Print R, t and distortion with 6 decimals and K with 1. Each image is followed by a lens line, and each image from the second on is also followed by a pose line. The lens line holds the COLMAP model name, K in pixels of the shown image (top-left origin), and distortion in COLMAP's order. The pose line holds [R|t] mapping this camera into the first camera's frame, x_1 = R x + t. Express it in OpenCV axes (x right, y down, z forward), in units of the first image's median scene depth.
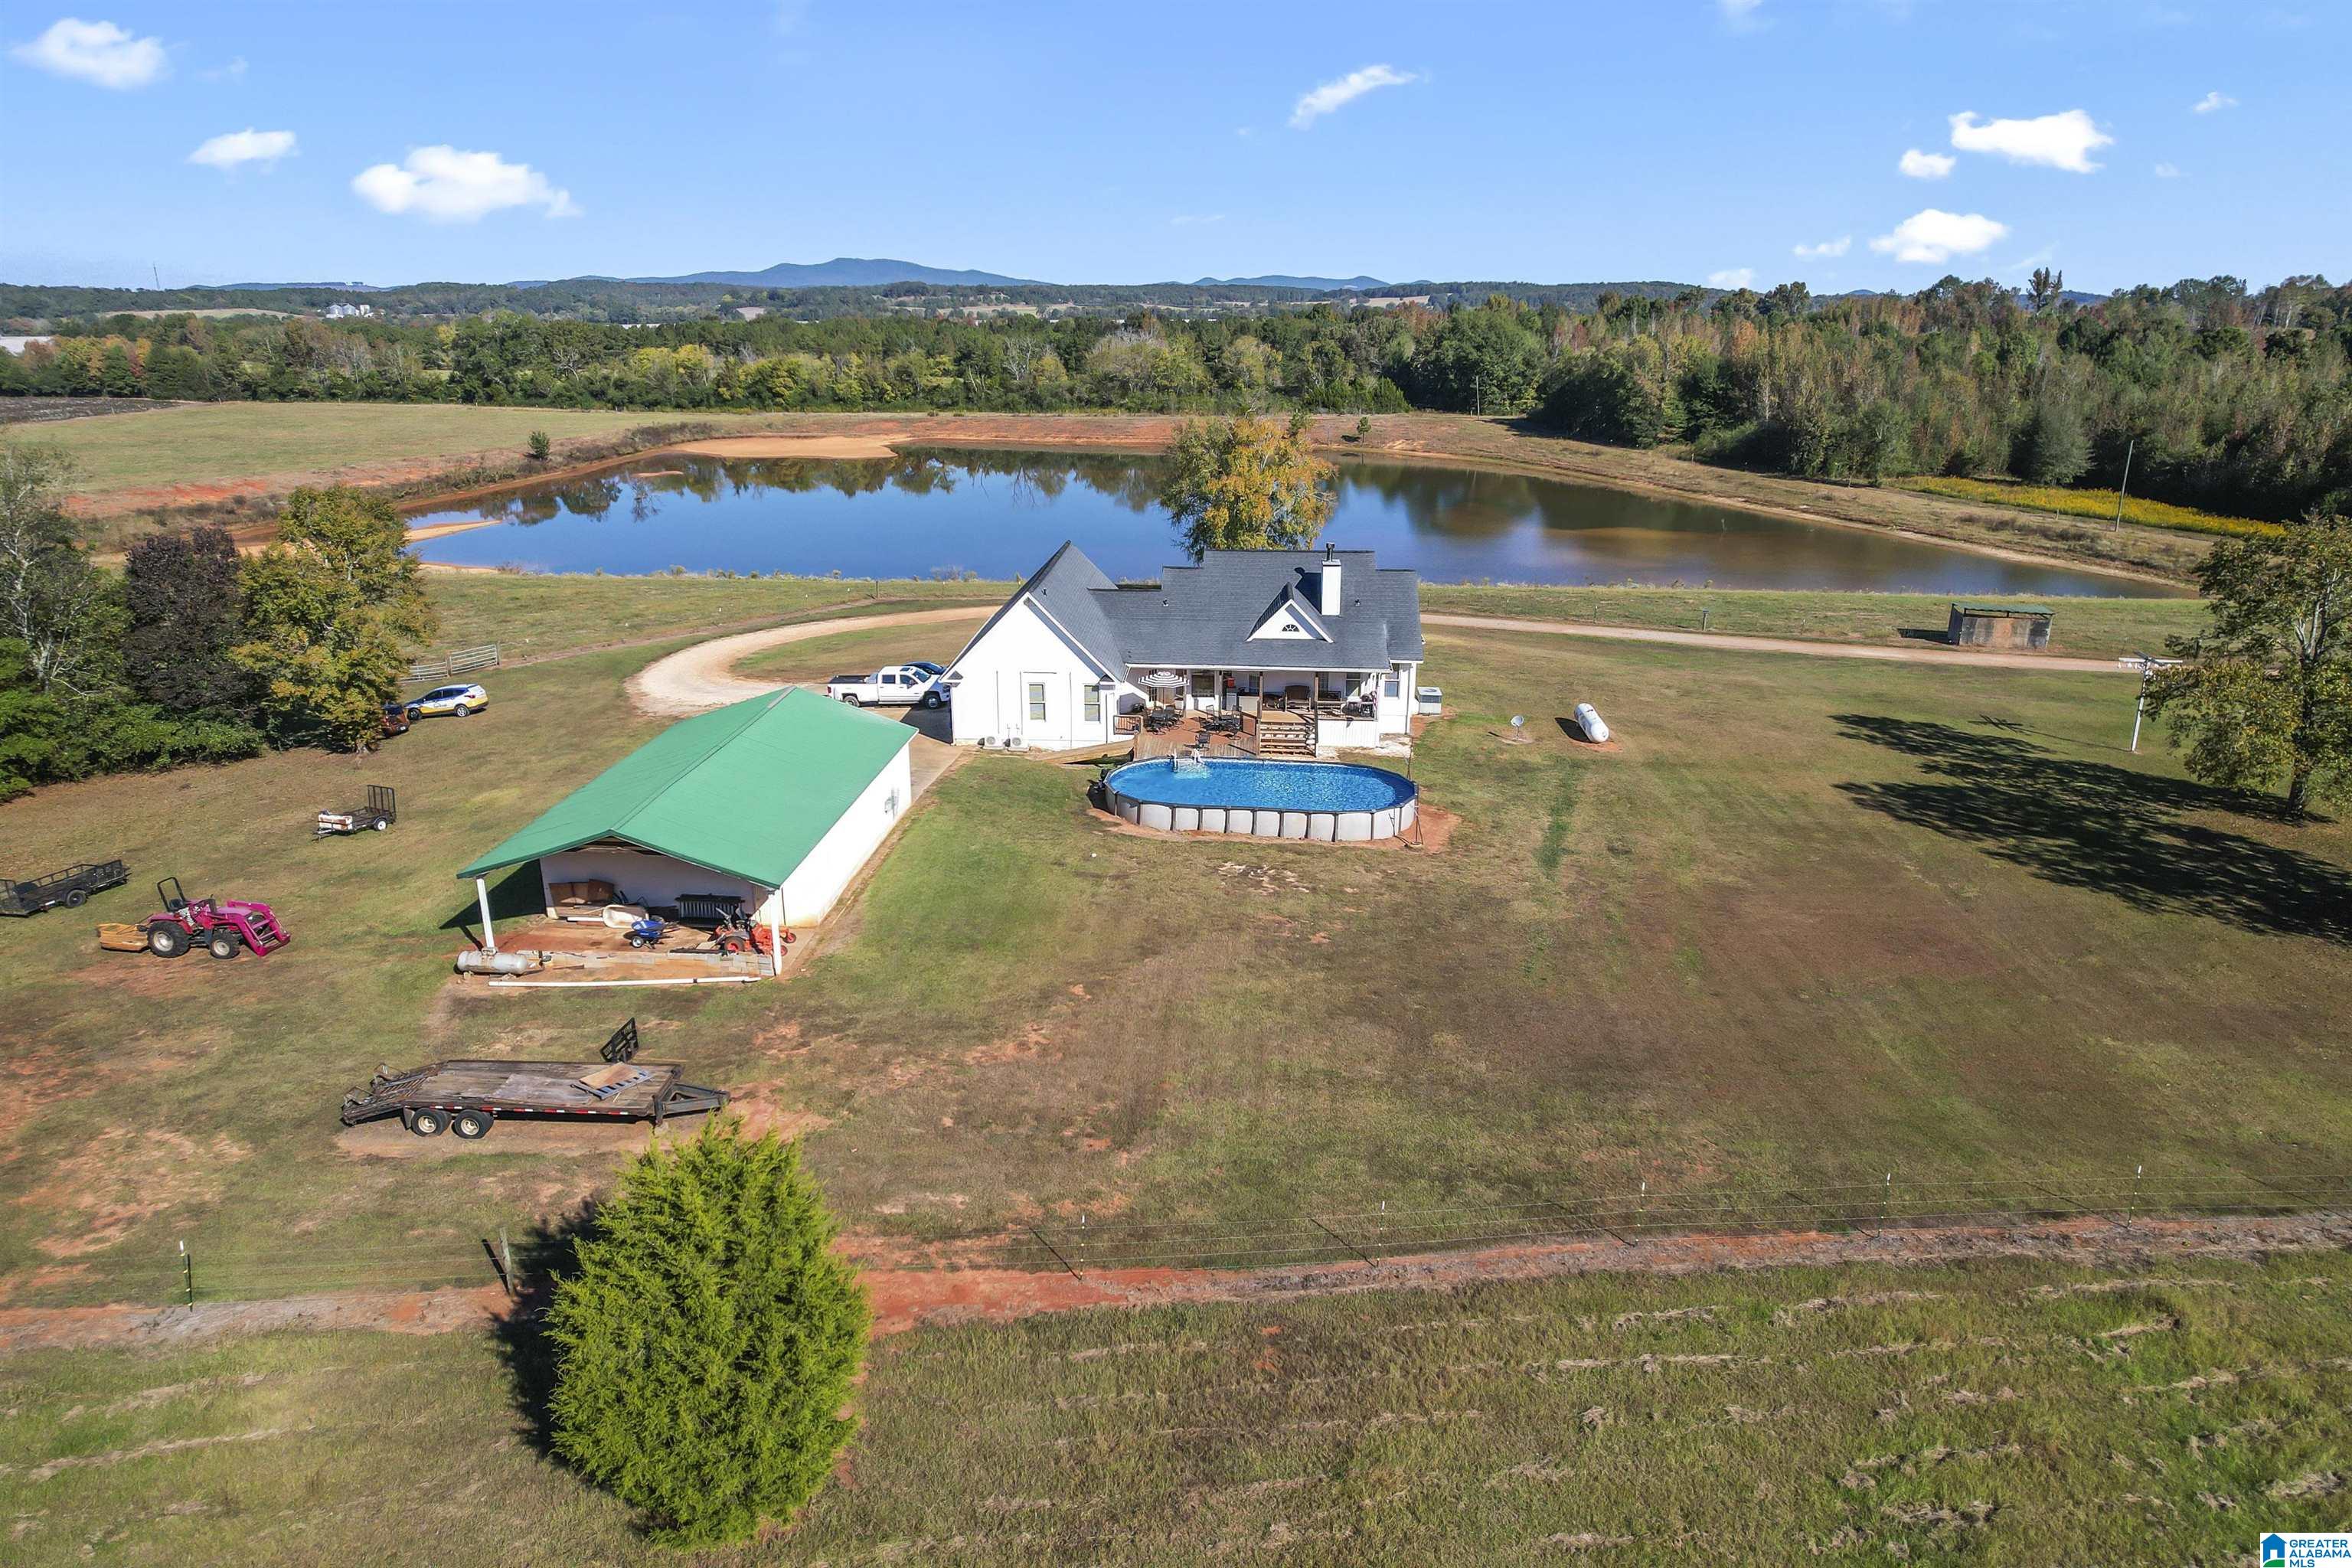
lens RADIAL K [[1499.4, 0, 1182.9], [0, 1499.4, 791.7], [0, 0, 1]] dist [-0.076599, 0.069872]
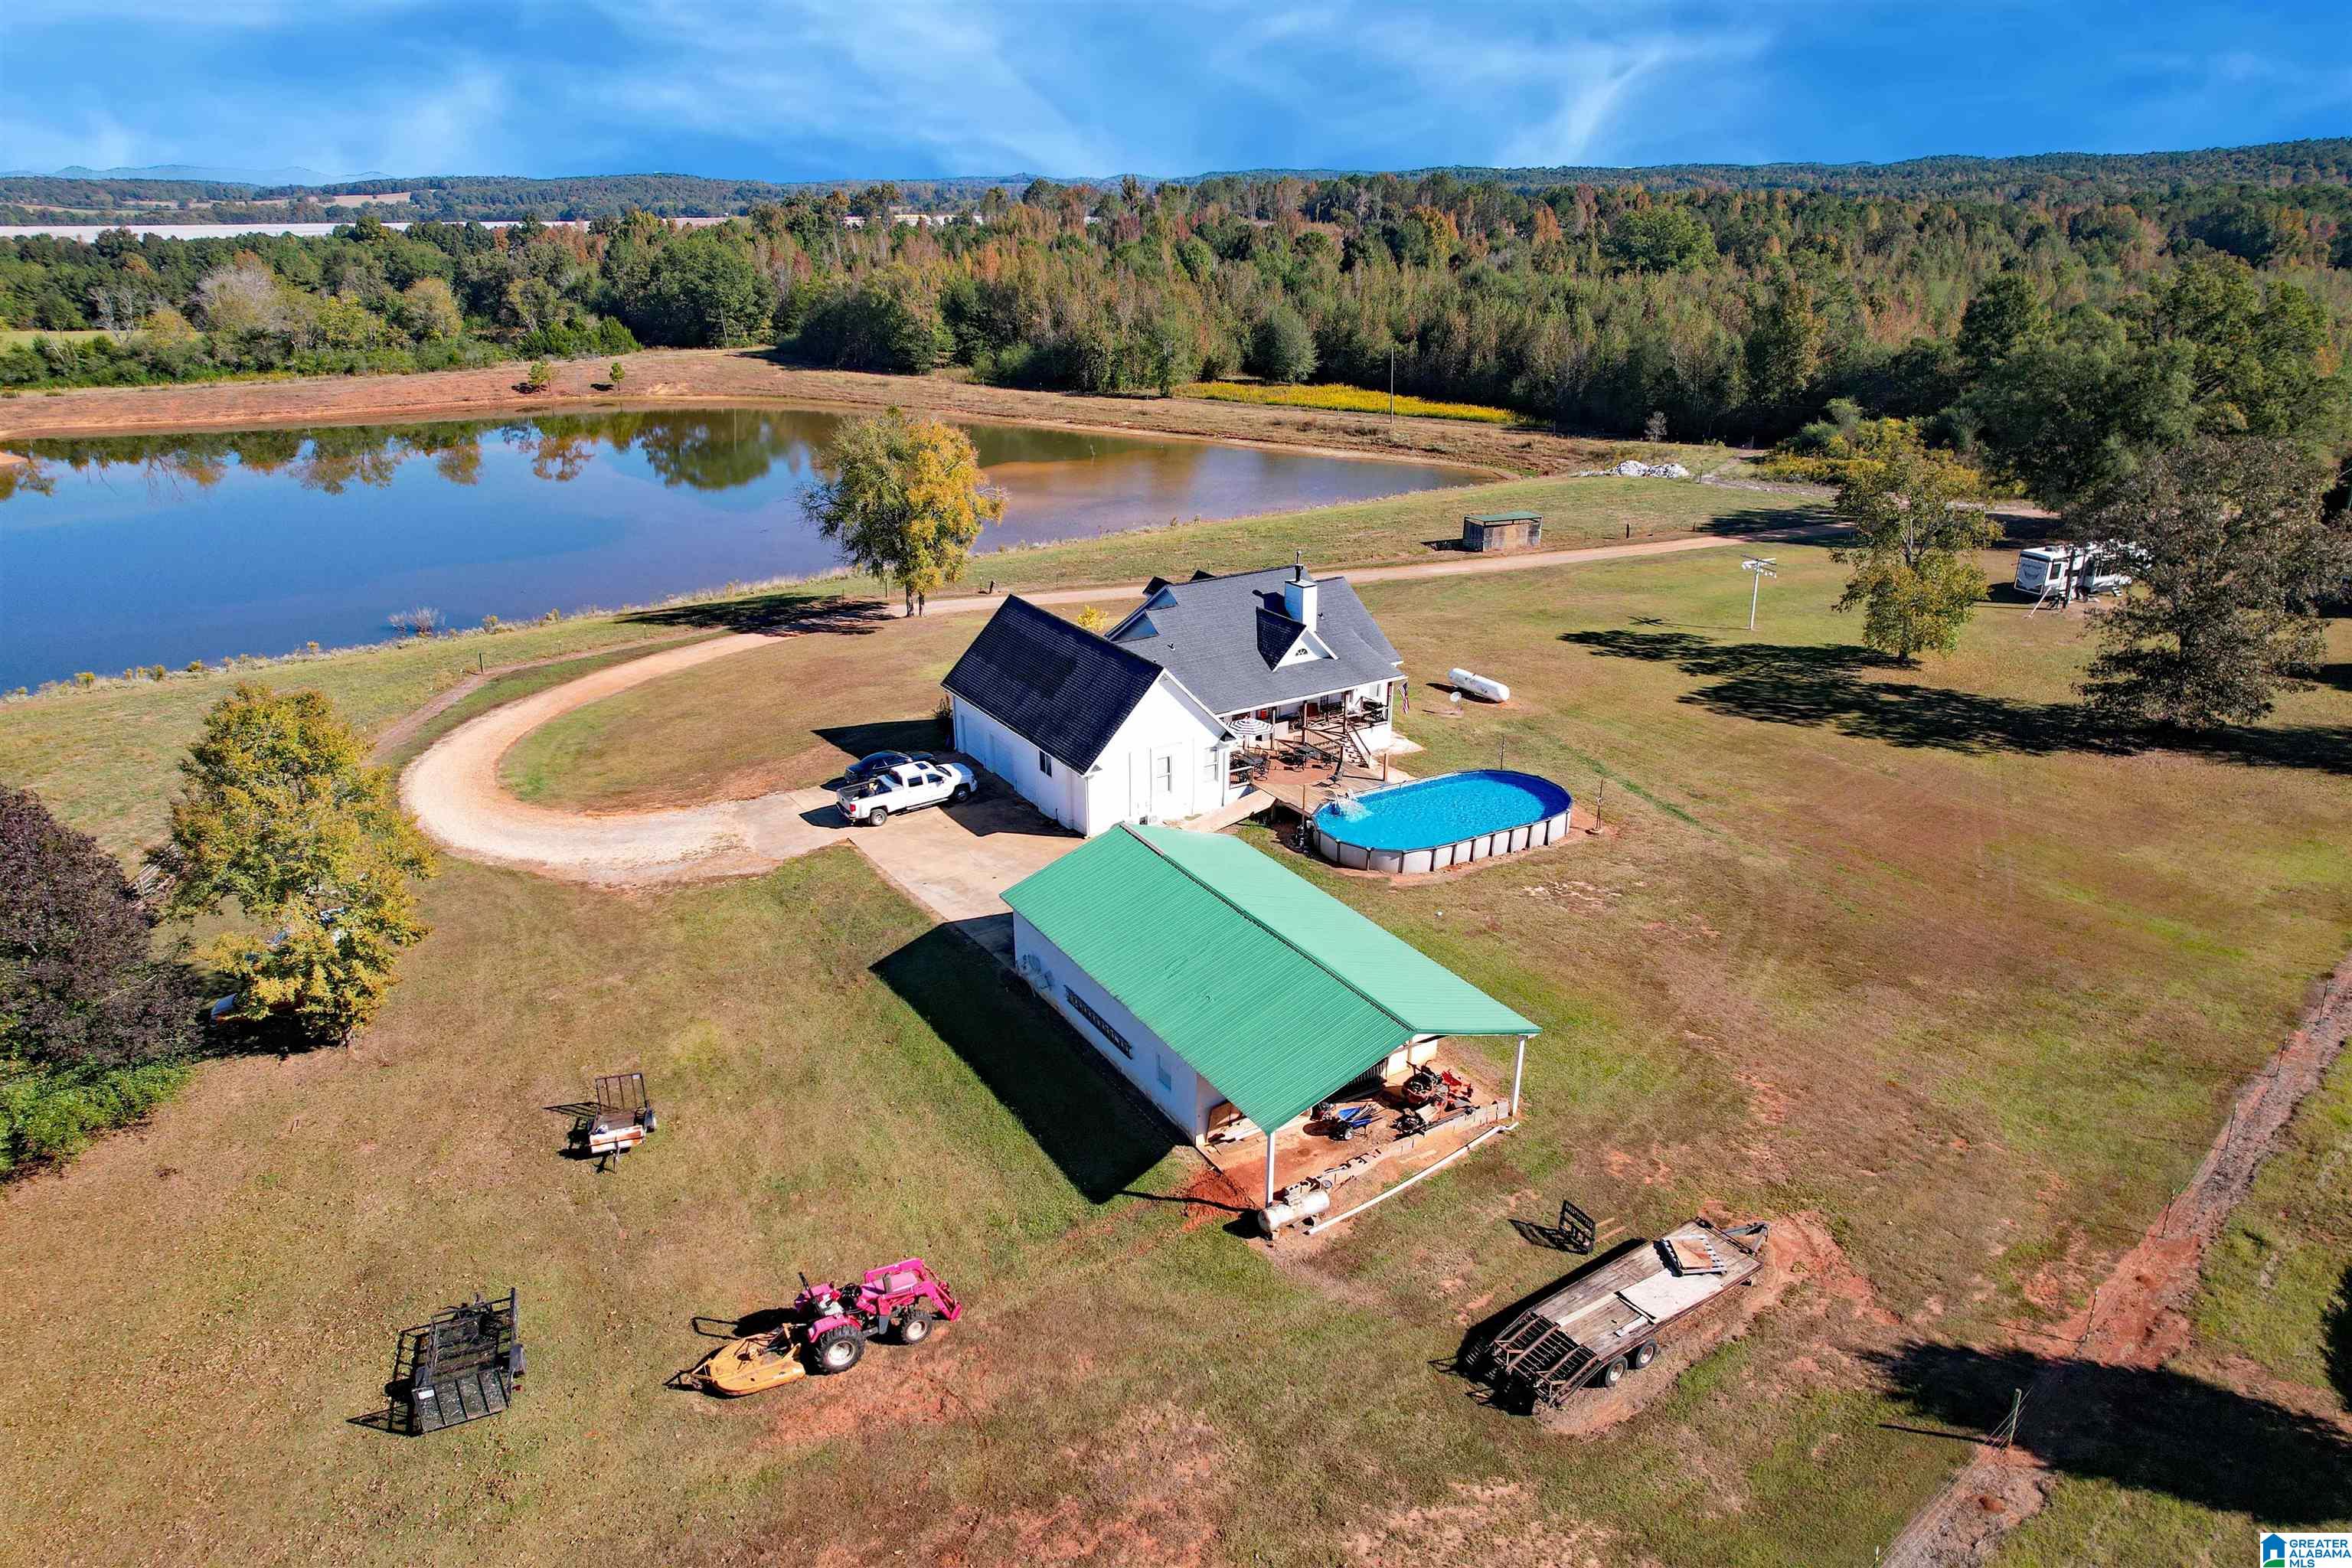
lens RADIAL K [[1499.4, 0, 1182.9], [0, 1499.4, 791.7], [0, 0, 1]] dist [-0.076599, 0.069872]
pose [[0.811392, -0.223429, 0.540113, -0.246040], [0.186398, 0.974720, 0.123194, -0.066674], [-0.553984, 0.000717, 0.832527, 0.072267]]
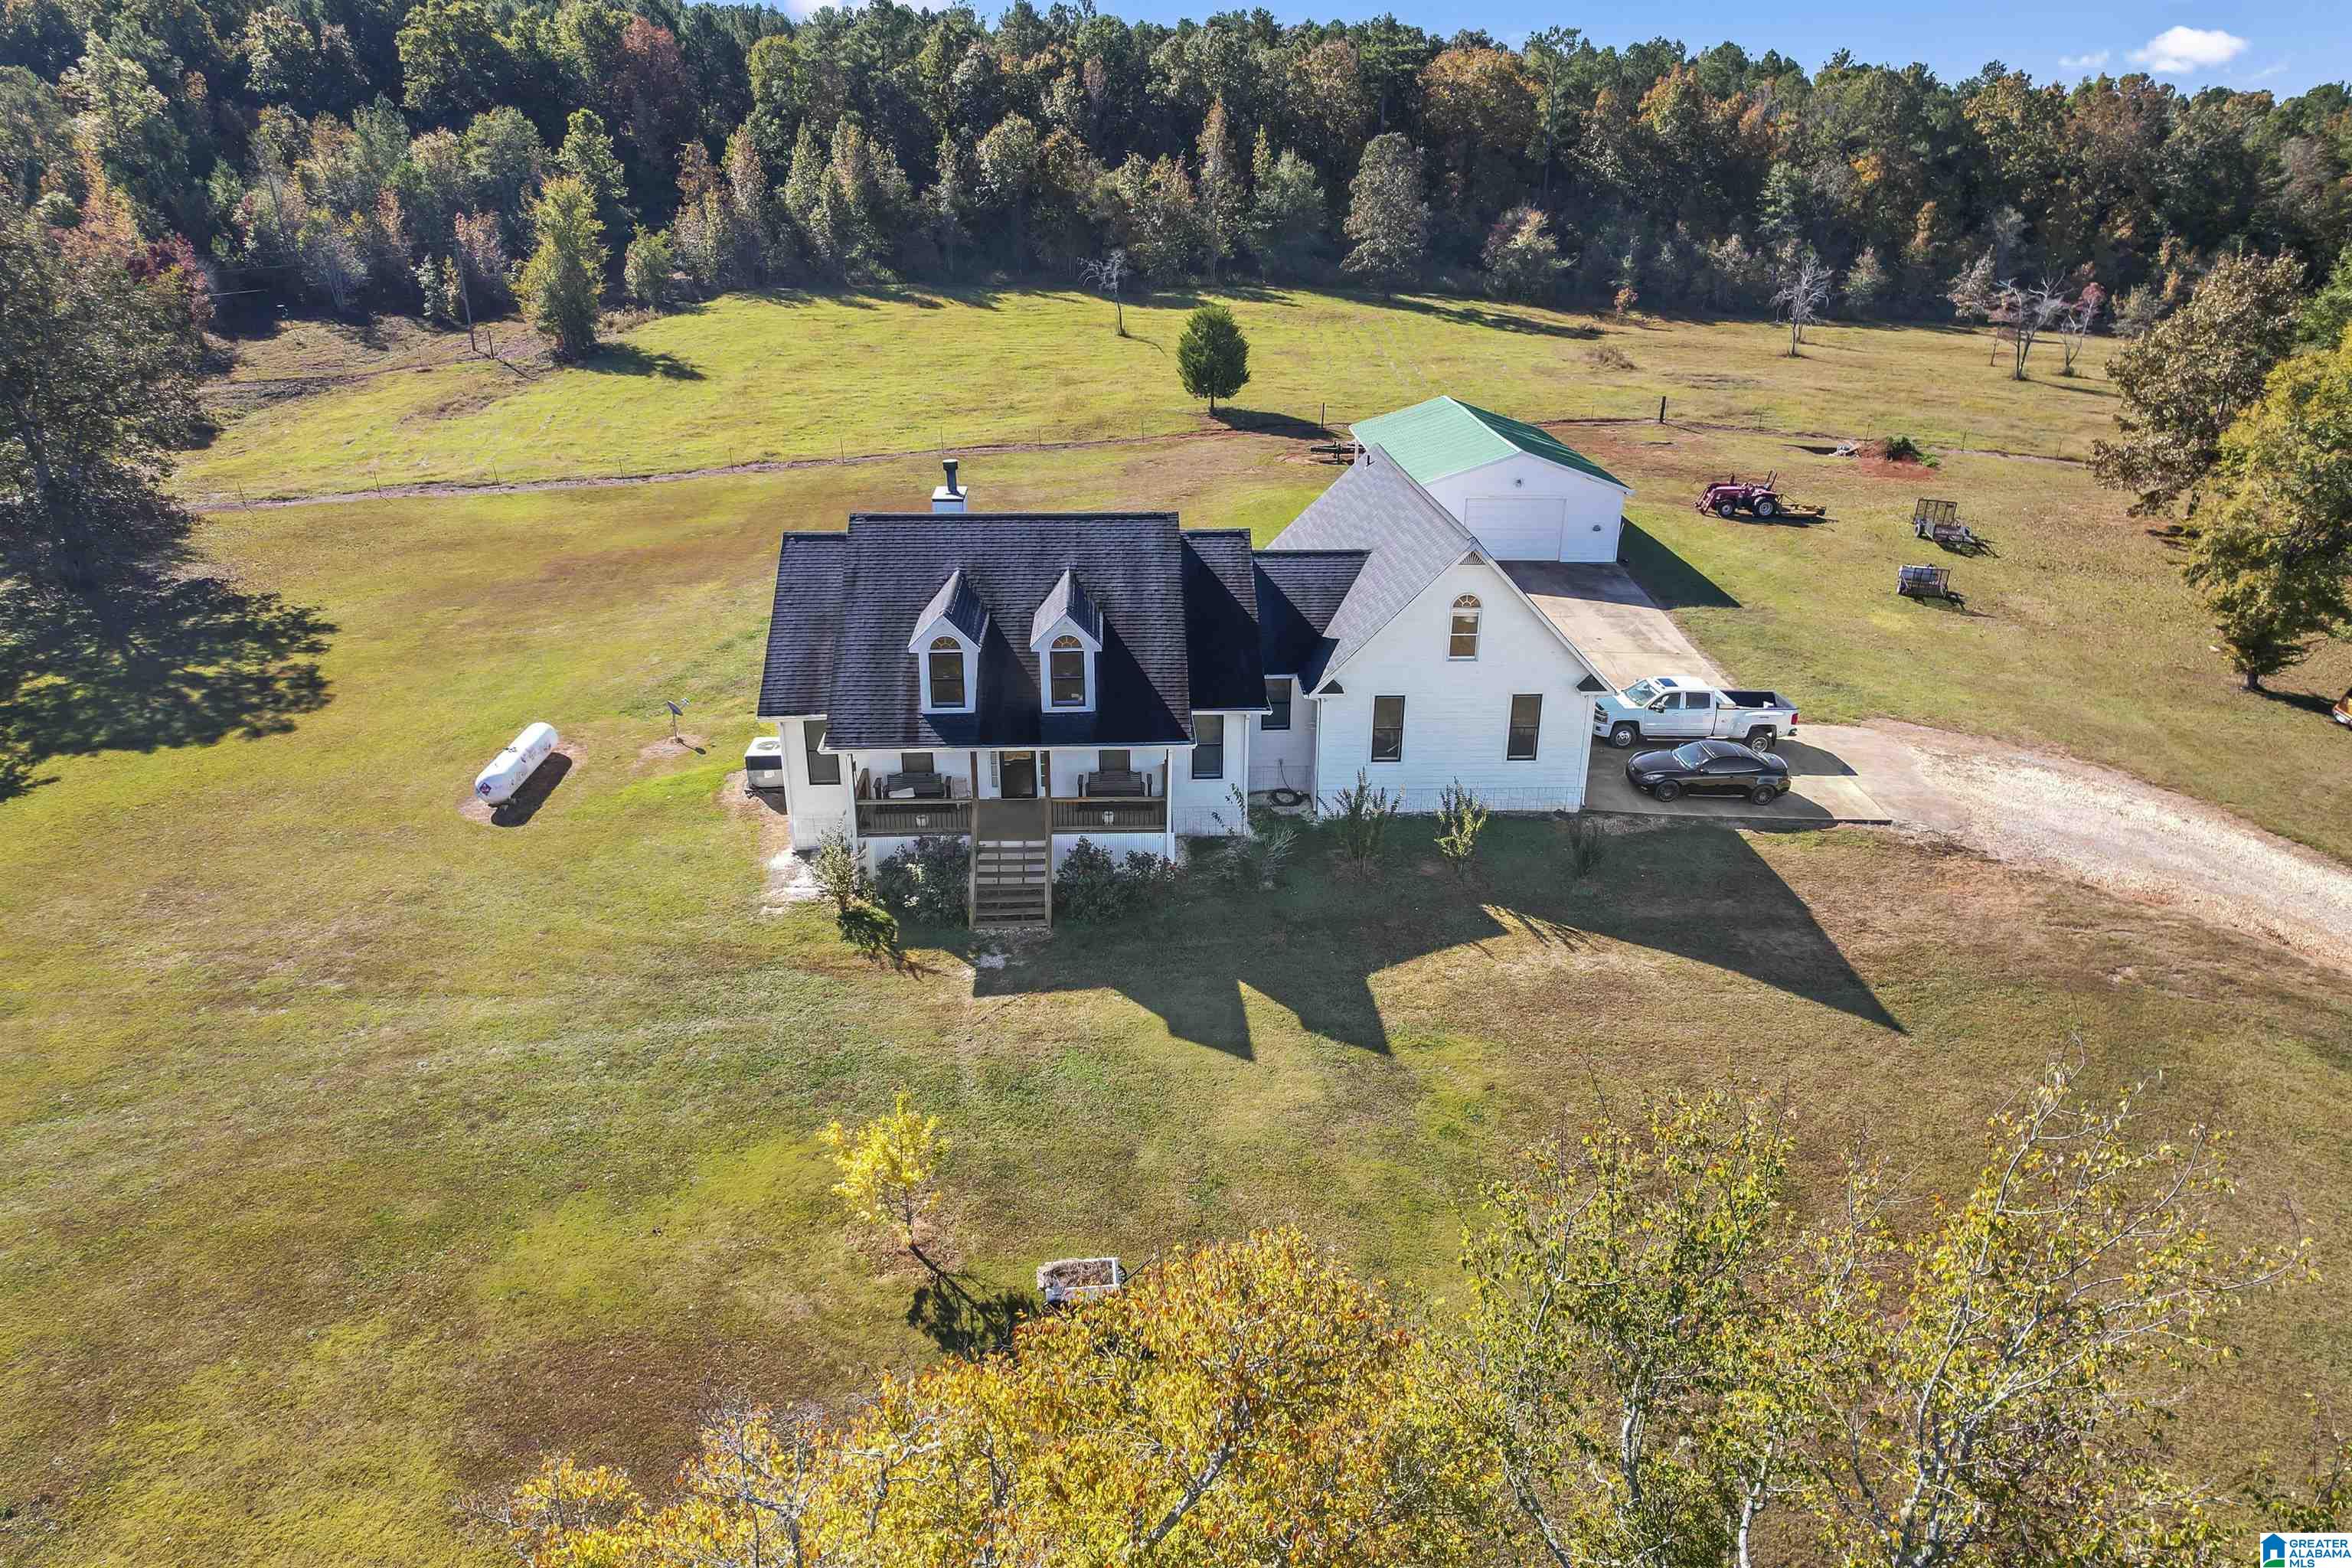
lens RADIAL K [[1507.9, 0, 1176.0], [0, 1507.9, 784.0], [0, 0, 1]] dist [-0.090253, 0.082743]
pose [[-0.994587, 0.031126, -0.099133, 0.029806], [-0.041572, 0.755179, 0.654199, -0.196807], [0.095226, 0.654779, -0.749798, 0.655496]]
